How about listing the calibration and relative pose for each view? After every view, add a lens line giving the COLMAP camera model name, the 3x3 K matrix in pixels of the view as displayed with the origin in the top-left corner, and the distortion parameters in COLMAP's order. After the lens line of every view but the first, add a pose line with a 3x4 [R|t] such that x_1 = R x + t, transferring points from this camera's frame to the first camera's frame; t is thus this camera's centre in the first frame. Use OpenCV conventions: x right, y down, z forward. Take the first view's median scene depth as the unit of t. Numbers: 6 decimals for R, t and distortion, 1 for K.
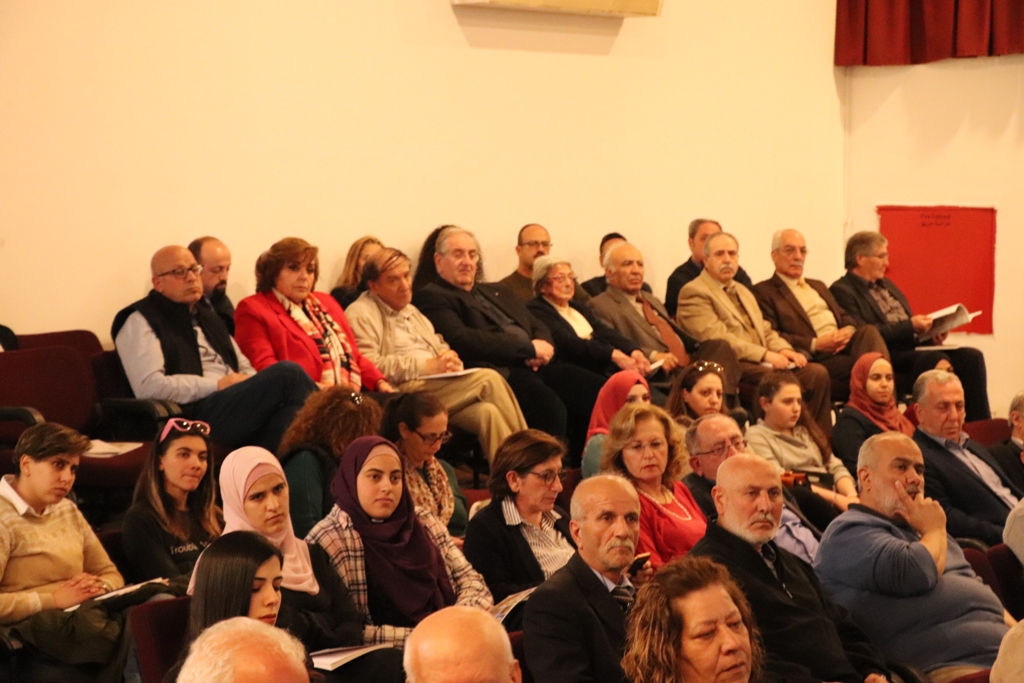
lens RADIAL K [[3025.1, 0, 512.0], [0, 3025.1, 341.5], [0, 0, 1]] dist [0.400137, 0.186945]
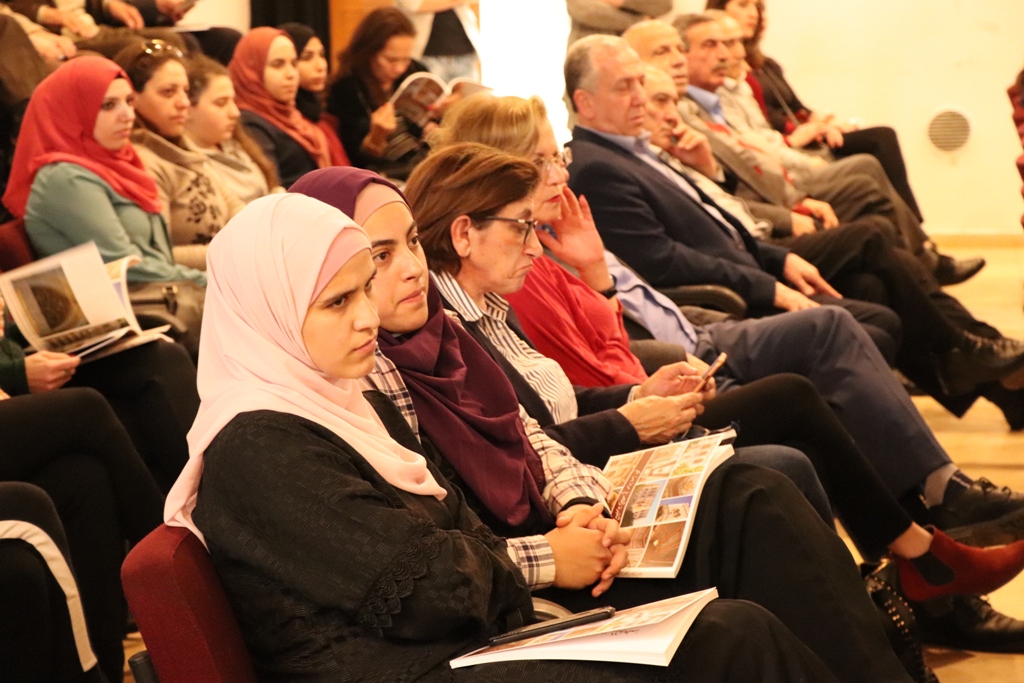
lens RADIAL K [[3187.4, 0, 512.0], [0, 3187.4, 341.5], [0, 0, 1]] dist [0.604421, -0.208278]
pose [[0.882746, -0.081456, 0.462736, -0.191256], [0.041865, 0.994576, 0.095212, 0.008025], [-0.467982, -0.064676, 0.881368, 0.374371]]
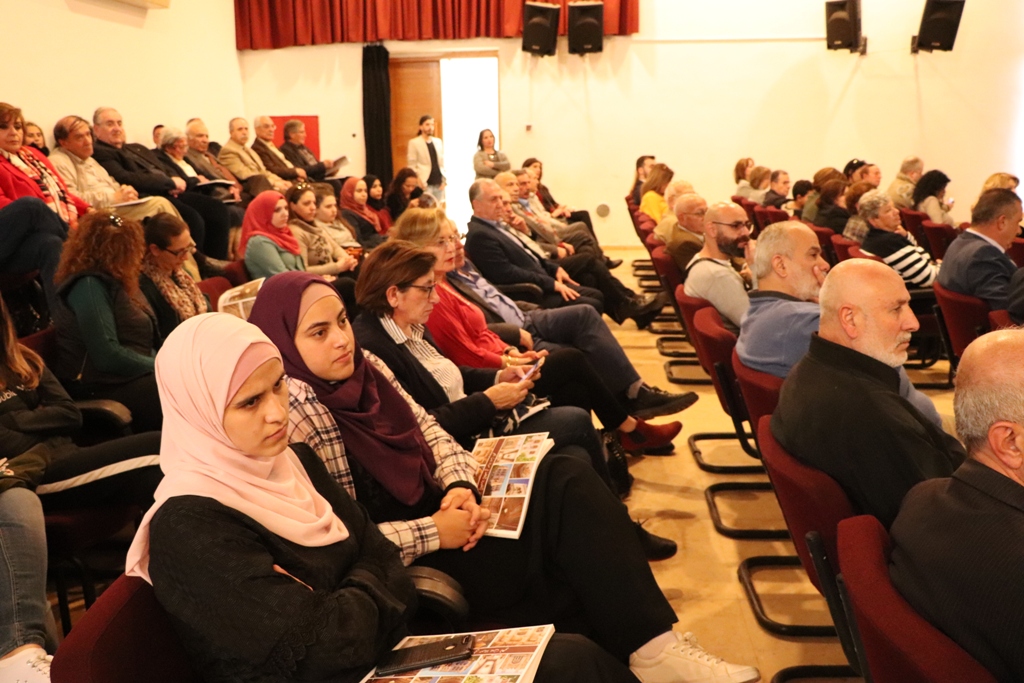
lens RADIAL K [[881.3, 0, 531.5], [0, 881.3, 342.7], [0, 0, 1]] dist [-0.188817, 0.206768]
pose [[0.845531, -0.134619, 0.516677, -0.080498], [0.040278, 0.981018, 0.189687, 0.007441], [-0.532405, -0.139575, 0.834903, 0.561721]]
